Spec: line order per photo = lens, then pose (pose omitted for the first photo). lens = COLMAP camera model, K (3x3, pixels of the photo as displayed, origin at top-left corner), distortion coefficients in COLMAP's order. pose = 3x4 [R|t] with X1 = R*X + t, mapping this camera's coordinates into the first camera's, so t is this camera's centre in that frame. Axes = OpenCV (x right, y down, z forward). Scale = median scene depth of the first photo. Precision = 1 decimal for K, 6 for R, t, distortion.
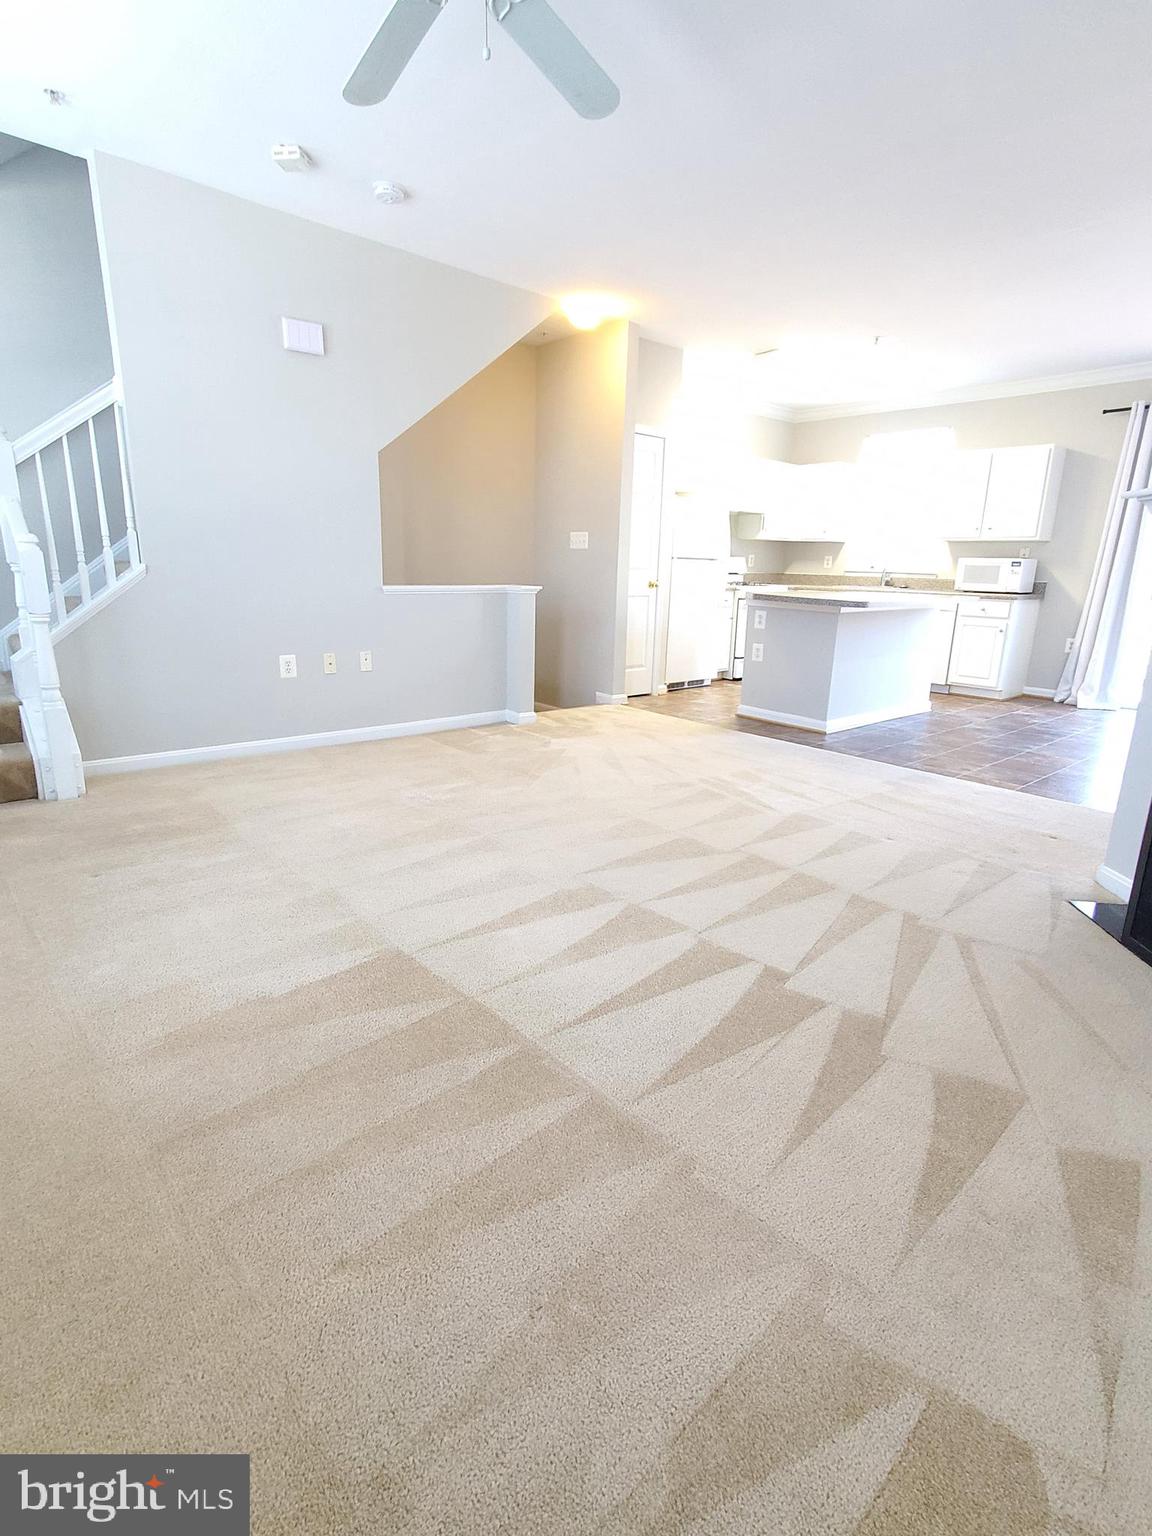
lens RADIAL K [[767.0, 0, 583.5], [0, 767.0, 762.0], [0, 0, 1]] dist [0.013927, 0.001490]
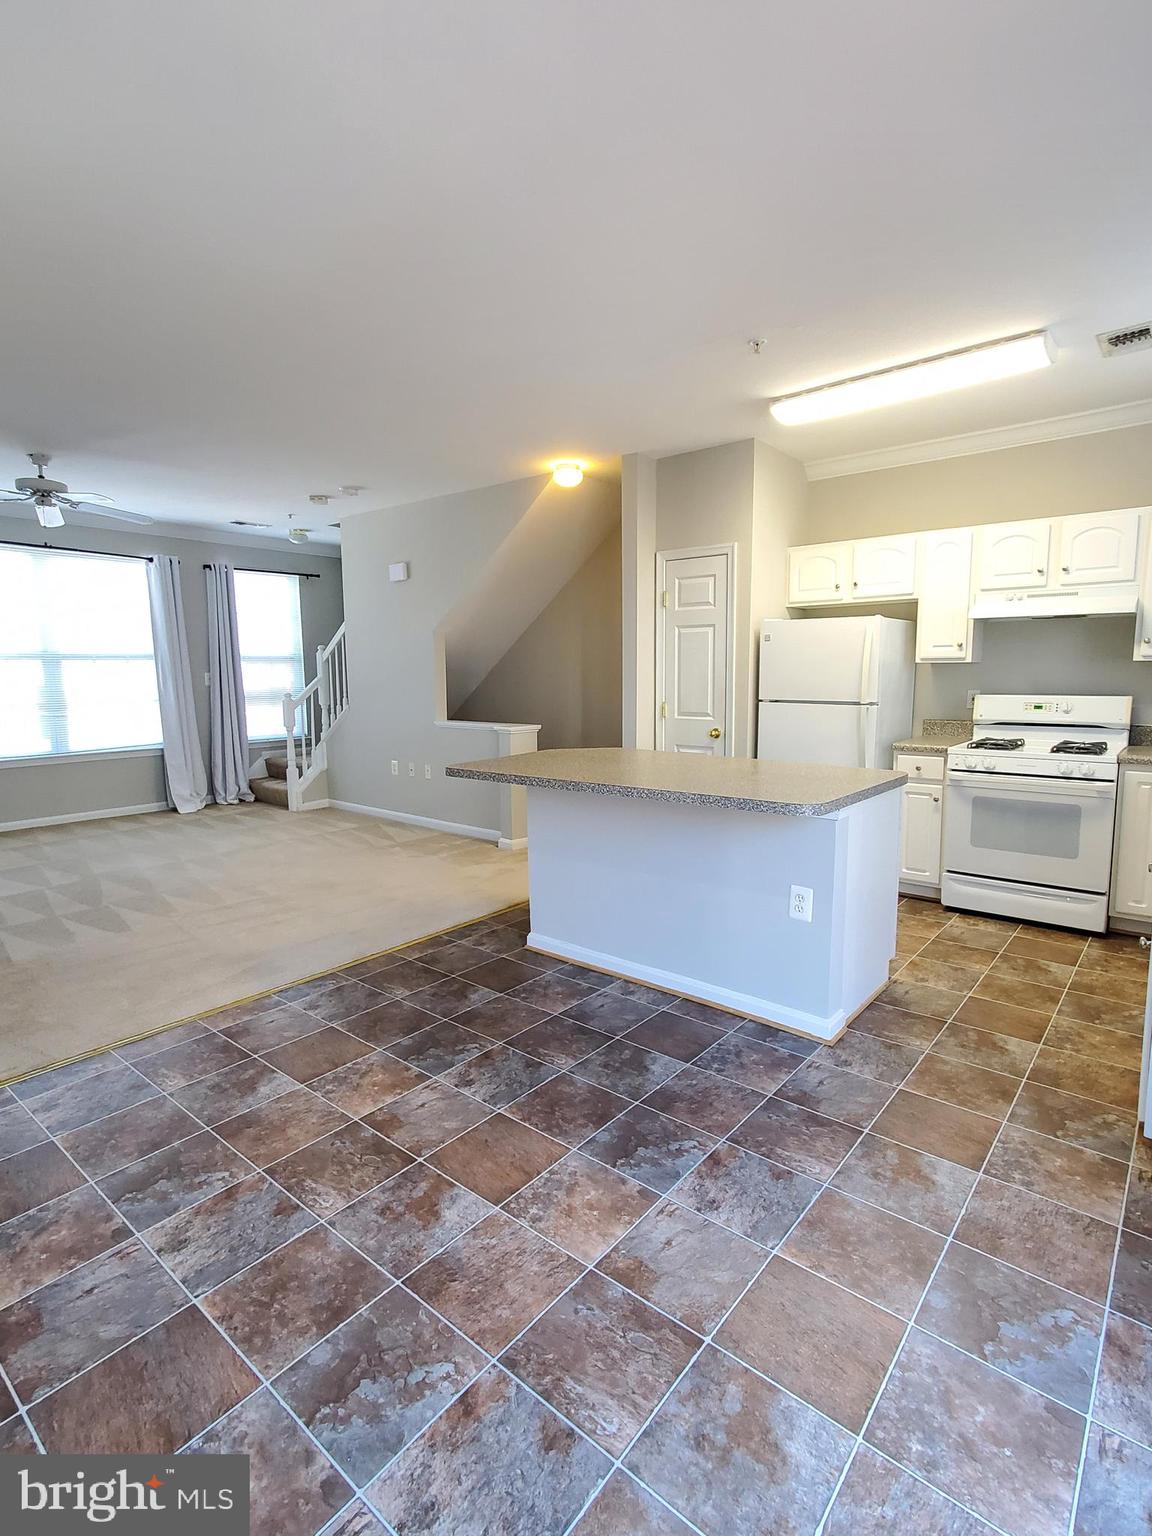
lens RADIAL K [[767.0, 0, 583.5], [0, 767.0, 762.0], [0, 0, 1]] dist [0.013927, 0.001490]
pose [[0.161845, 0.093912, -0.982337, 0.882103], [-0.237975, 0.969796, 0.053506, -0.222907], [0.957692, 0.225112, 0.179305, 0.769495]]
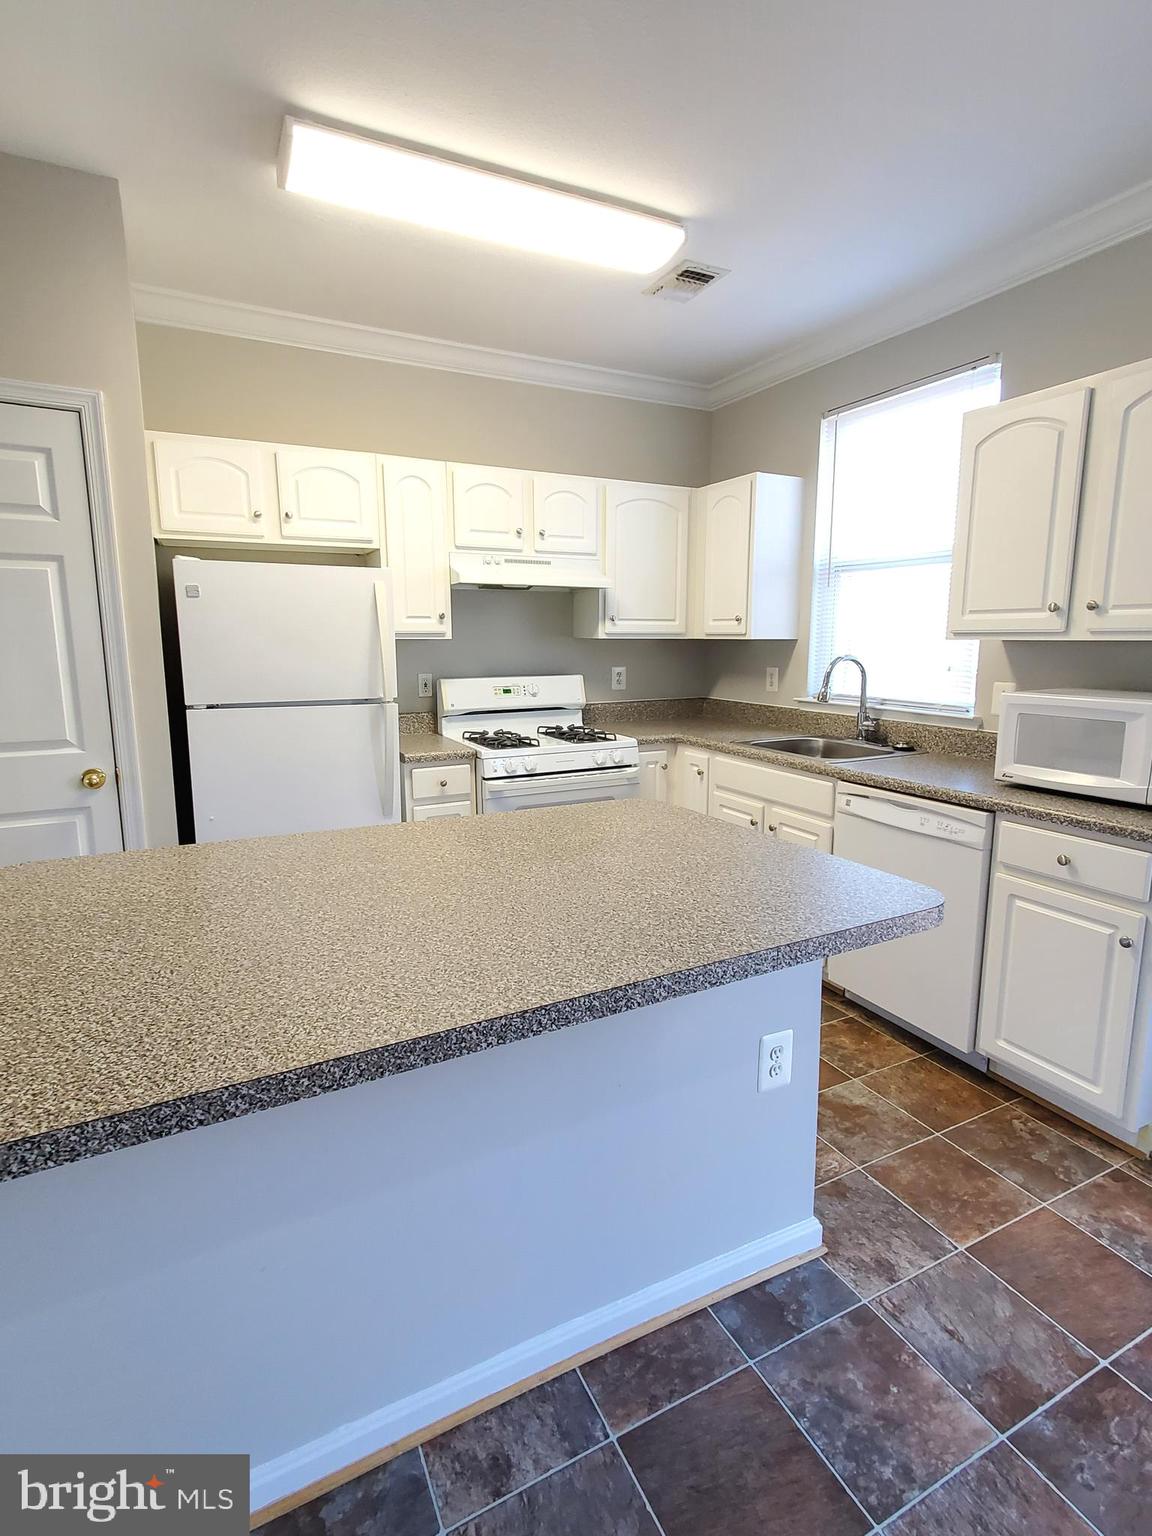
lens RADIAL K [[767.0, 0, 583.5], [0, 767.0, 762.0], [0, 0, 1]] dist [0.013927, 0.001490]
pose [[0.969445, 0.011929, -0.245019, 0.446101], [-0.034956, 0.995342, -0.089852, -0.223677], [0.242806, 0.095671, 0.965346, 0.709978]]
